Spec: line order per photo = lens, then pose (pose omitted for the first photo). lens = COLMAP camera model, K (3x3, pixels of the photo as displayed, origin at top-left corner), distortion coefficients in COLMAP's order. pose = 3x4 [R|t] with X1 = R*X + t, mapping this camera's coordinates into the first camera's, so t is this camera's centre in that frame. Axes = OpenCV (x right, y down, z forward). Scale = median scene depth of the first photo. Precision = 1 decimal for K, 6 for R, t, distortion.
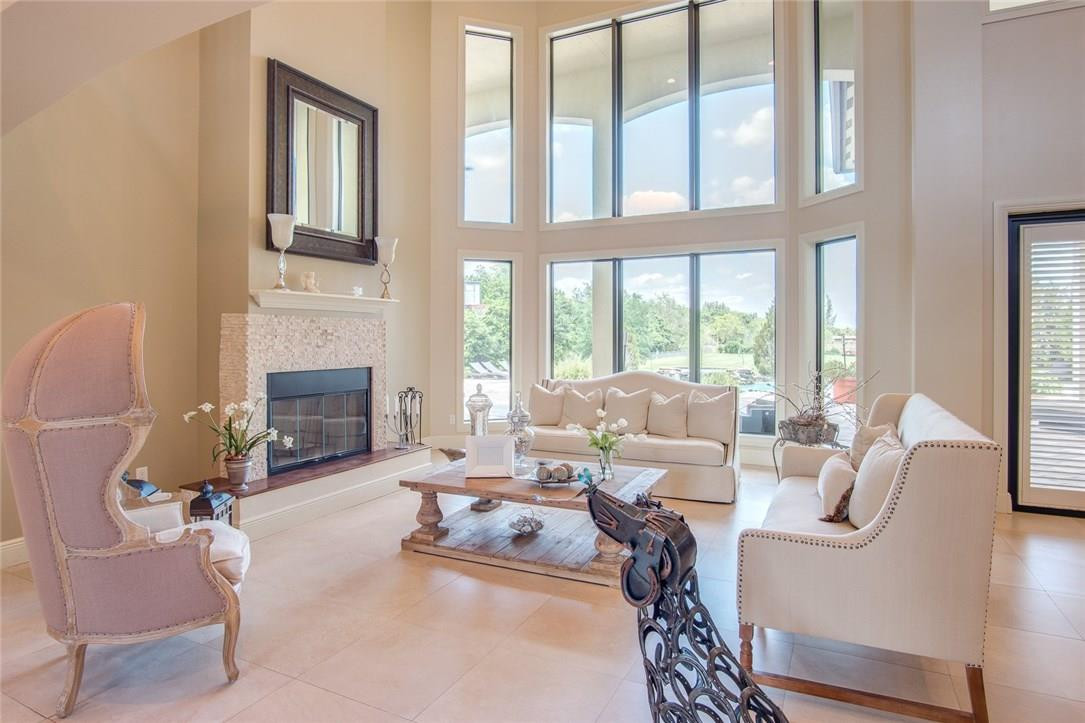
lens RADIAL K [[616.3, 0, 542.6], [0, 616.3, 338.1], [0, 0, 1]] dist [-0.001224, -0.000161]
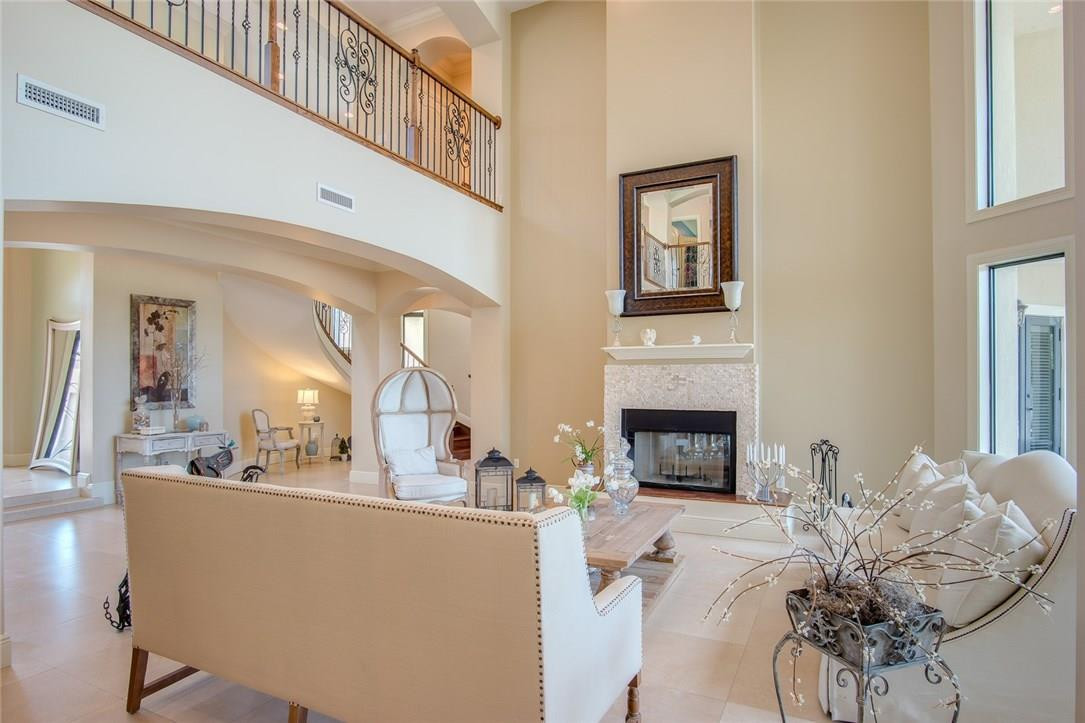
lens RADIAL K [[600.1, 0, 542.5], [0, 600.1, 361.5], [0, 0, 1]] dist [0.000091, 0.000049]
pose [[-0.015114, -0.020554, -0.999674, 0.759255], [0.004697, 0.999776, -0.020627, -0.017074], [0.999875, -0.005007, -0.015015, 0.740654]]
